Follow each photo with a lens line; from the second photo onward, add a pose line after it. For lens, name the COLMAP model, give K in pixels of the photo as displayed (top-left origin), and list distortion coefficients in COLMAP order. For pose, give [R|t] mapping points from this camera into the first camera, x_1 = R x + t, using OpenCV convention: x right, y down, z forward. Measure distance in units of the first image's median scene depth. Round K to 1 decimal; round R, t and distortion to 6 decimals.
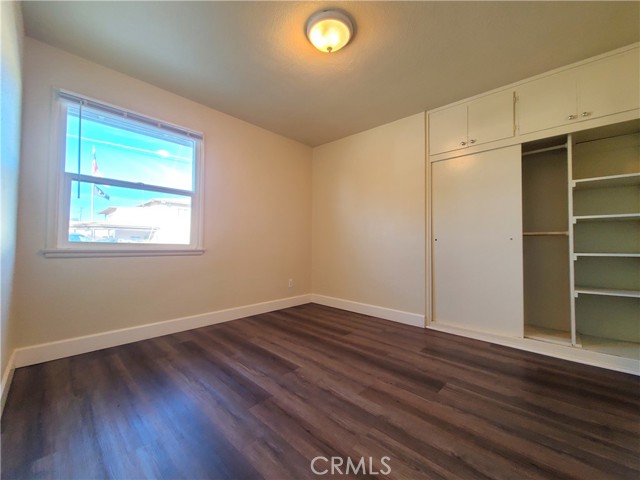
lens RADIAL K [[264.9, 0, 320.0], [0, 264.9, 240.0], [0, 0, 1]] dist [0.002802, 0.000137]
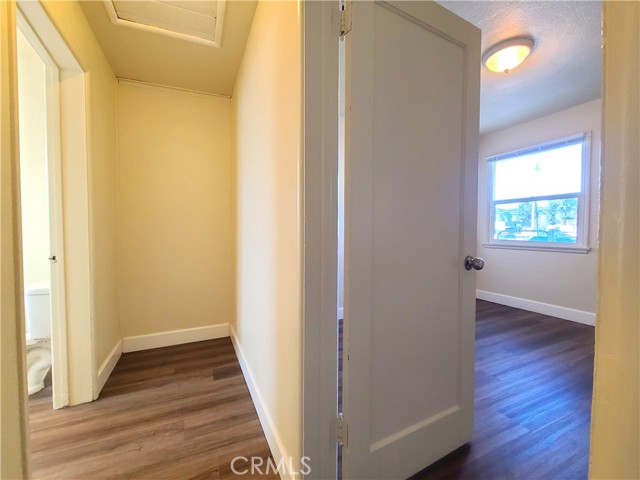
lens RADIAL K [[272.3, 0, 324.9], [0, 272.3, 239.4], [0, 0, 1]] dist [0.001603, -0.000117]
pose [[-0.356004, 0.016692, -0.934335, 1.172443], [0.012127, 0.999839, 0.013242, -0.031927], [0.934406, -0.006616, -0.356149, 0.581843]]
